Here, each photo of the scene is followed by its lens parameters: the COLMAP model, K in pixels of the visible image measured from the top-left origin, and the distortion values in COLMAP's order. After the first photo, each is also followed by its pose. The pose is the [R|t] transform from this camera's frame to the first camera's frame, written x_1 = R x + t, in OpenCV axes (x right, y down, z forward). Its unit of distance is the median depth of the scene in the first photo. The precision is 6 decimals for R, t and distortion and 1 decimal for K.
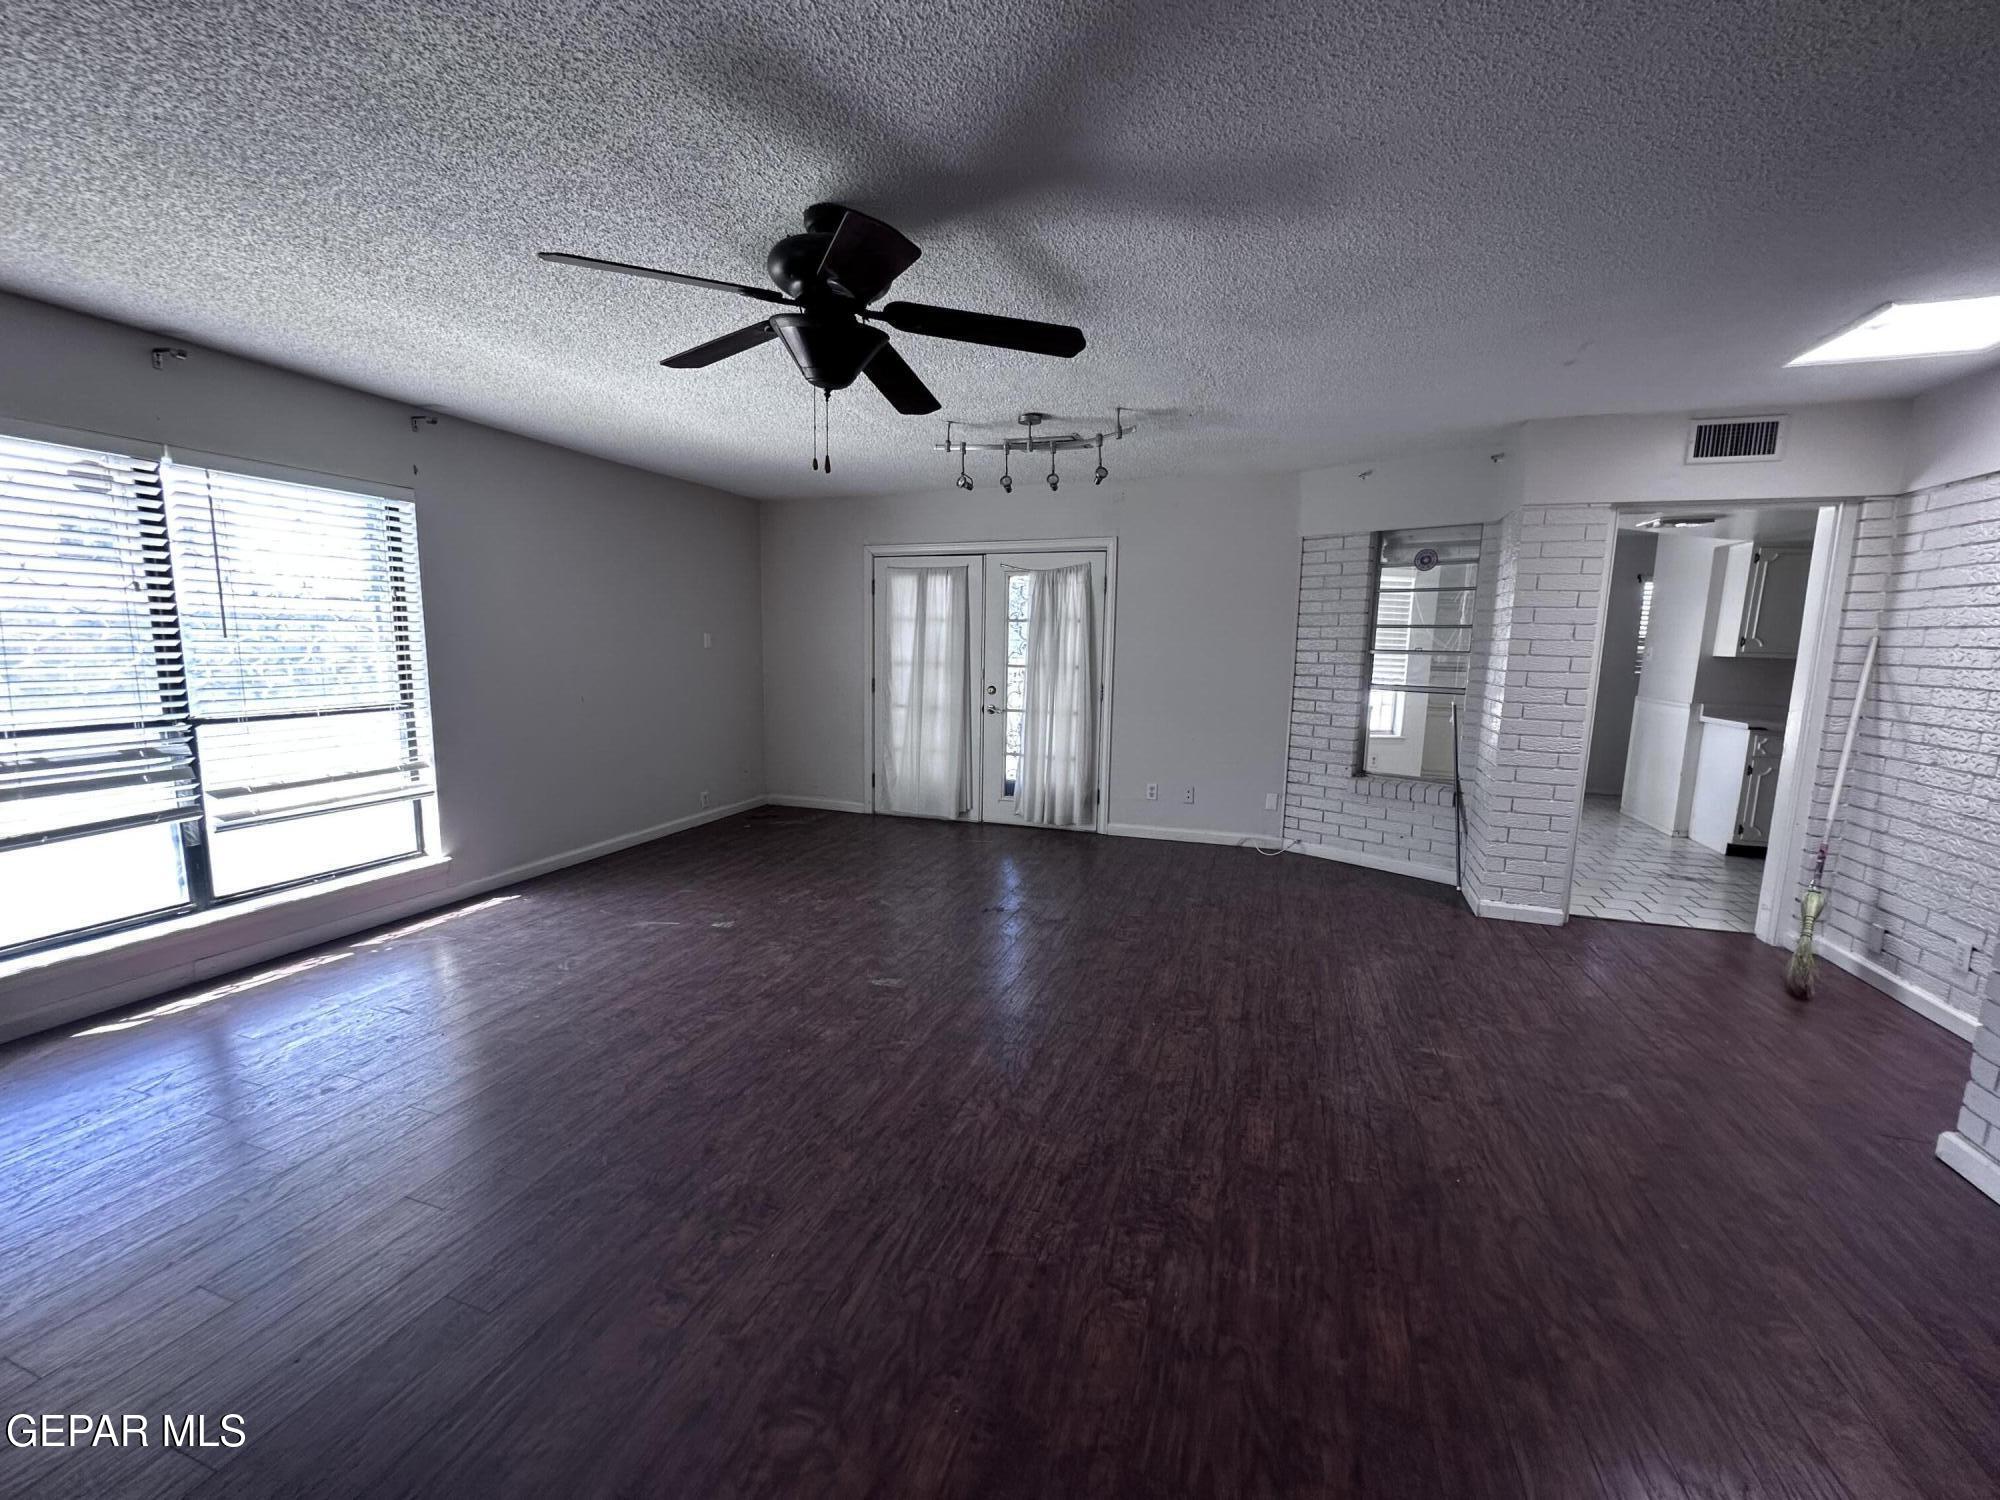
lens RADIAL K [[796.3, 0, 999.5], [0, 796.3, 752.8], [0, 0, 1]] dist [-0.005440, 0.000085]
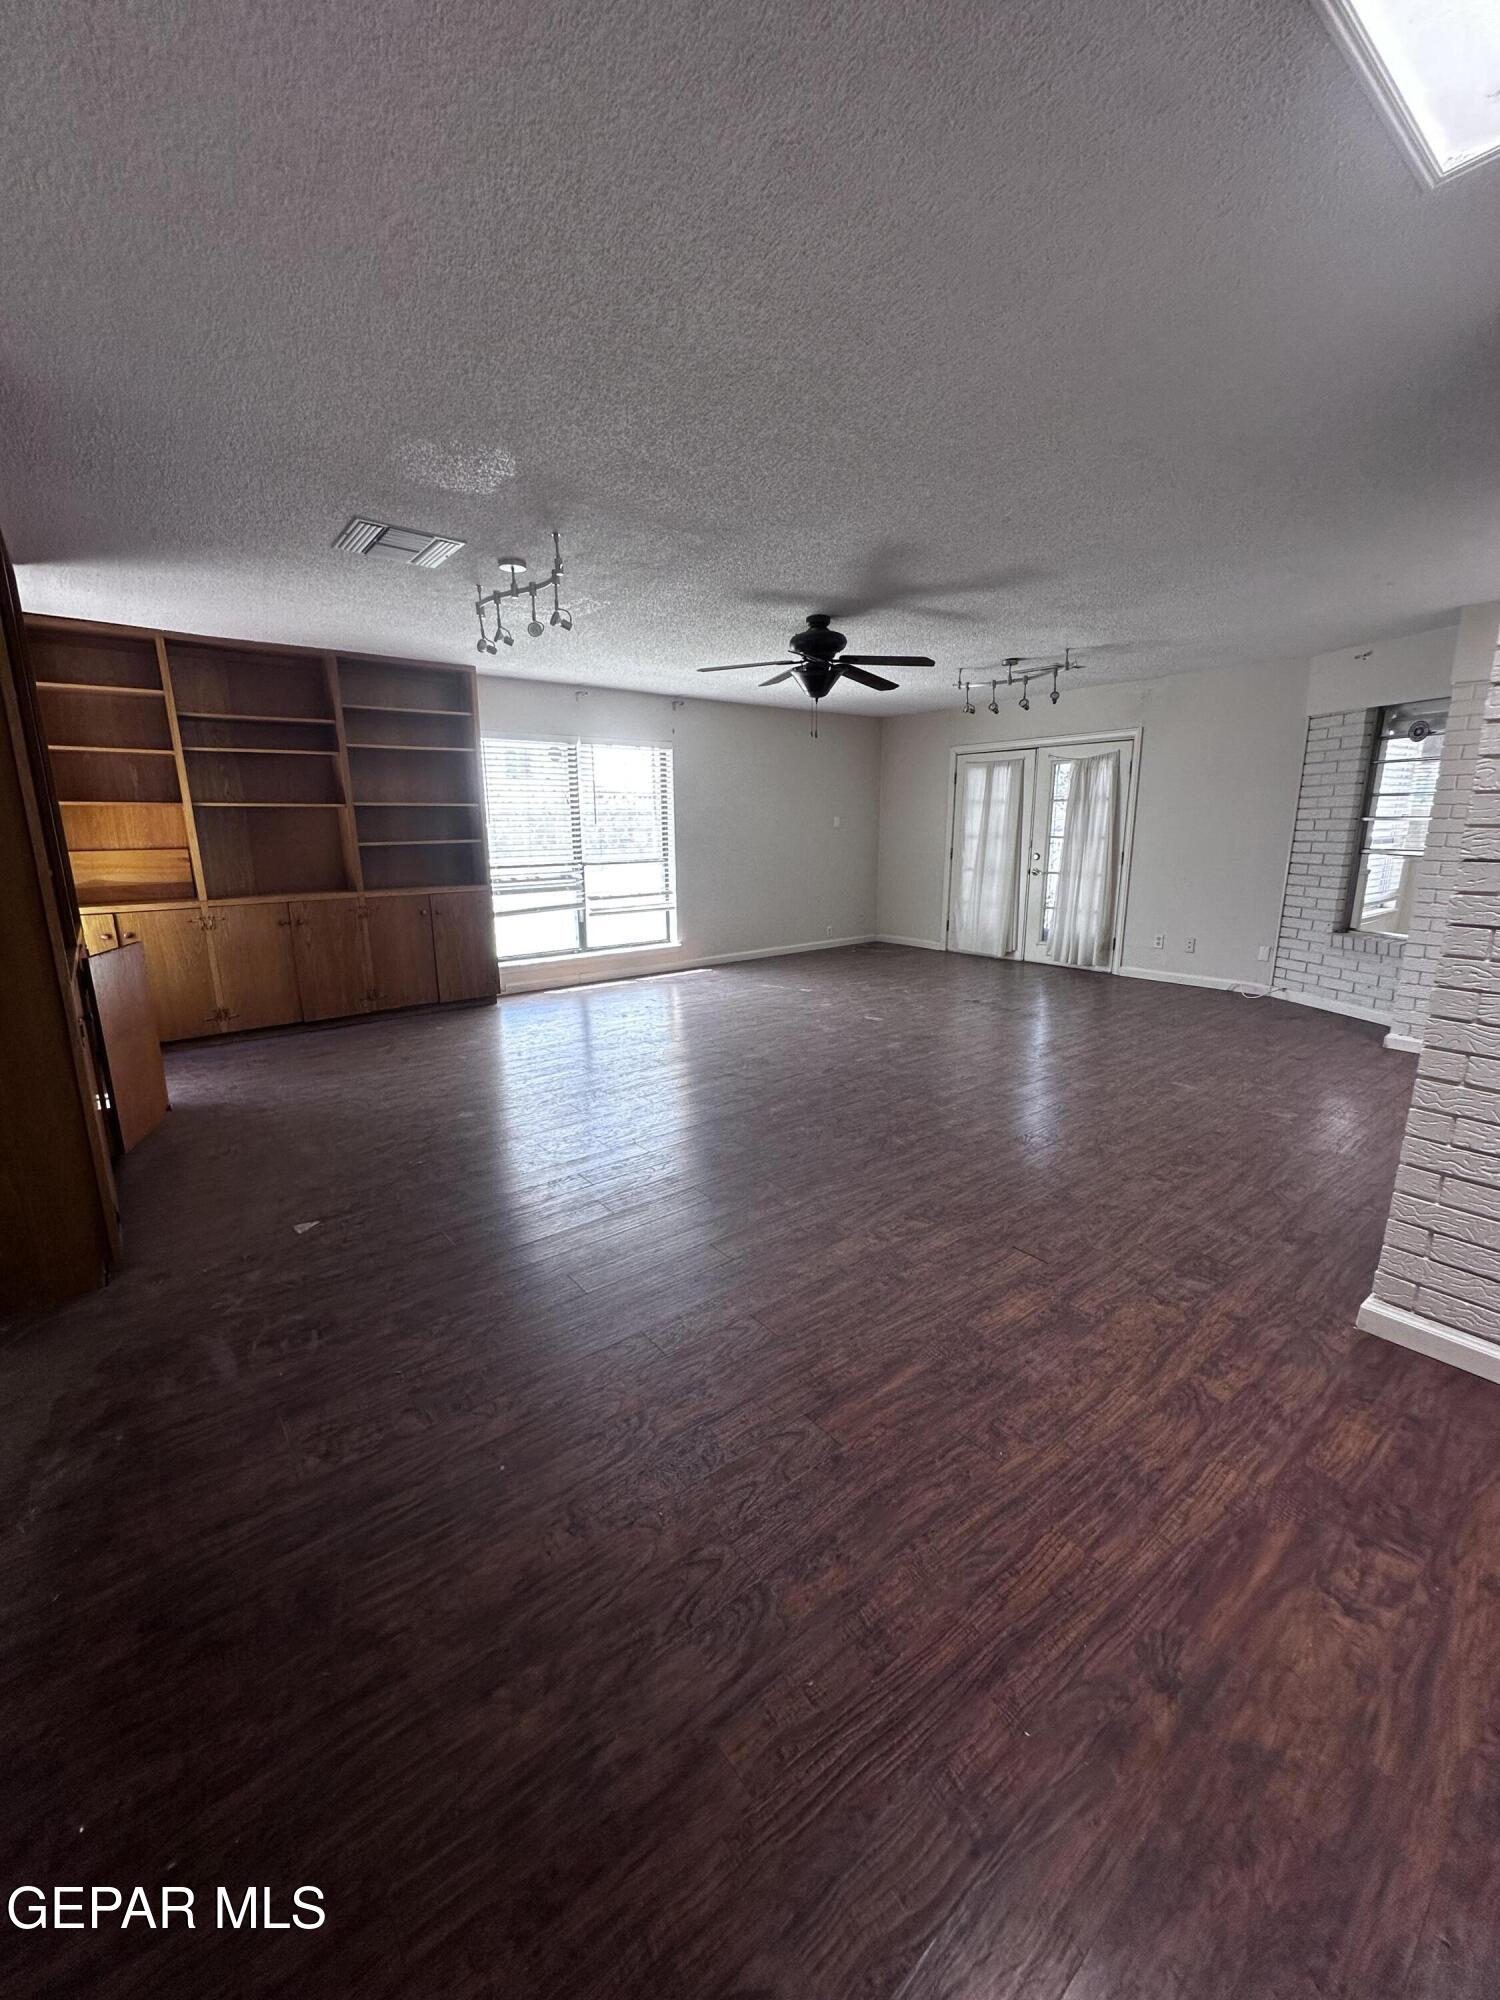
lens RADIAL K [[796.3, 0, 749.0], [0, 796.3, 1003.8], [0, 0, 1]] dist [-0.005440, 0.000085]
pose [[0.844355, 0.098176, -0.526712, 0.336444], [-0.054306, 0.993688, 0.098163, 0.062641], [0.533024, -0.054281, 0.844357, -0.378722]]
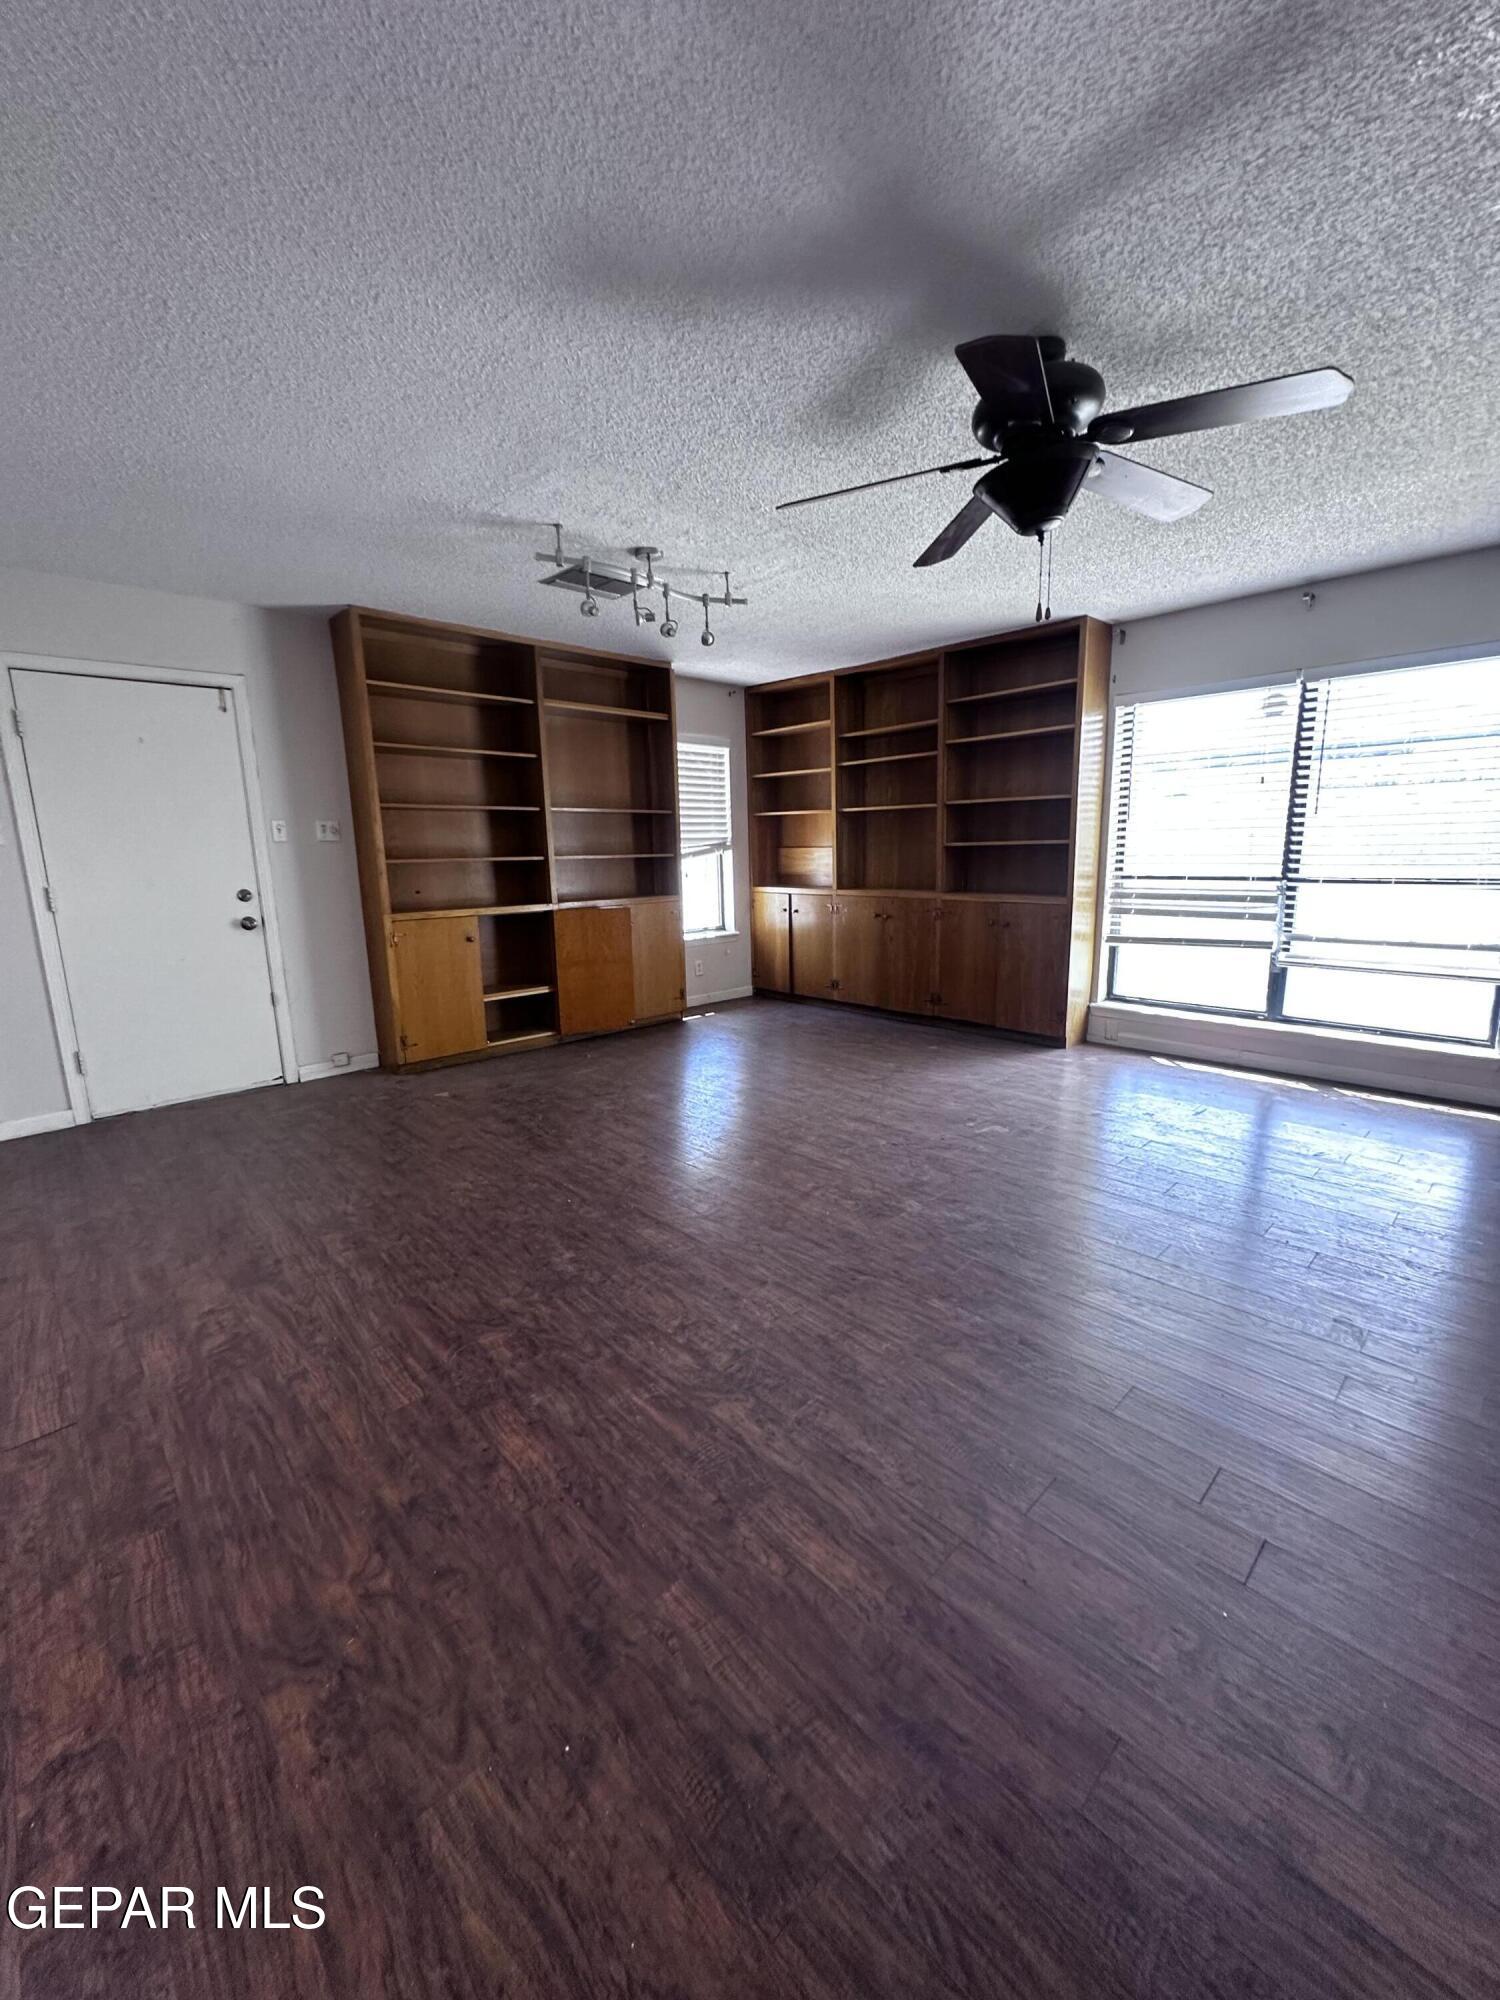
lens RADIAL K [[796.3, 0, 746.0], [0, 796.3, 999.7], [0, 0, 1]] dist [-0.005440, 0.000085]
pose [[-0.463070, 0.163022, -0.871200, 0.363711], [-0.109476, 0.964892, 0.238744, -0.038489], [0.879534, 0.205931, -0.428966, 0.494191]]
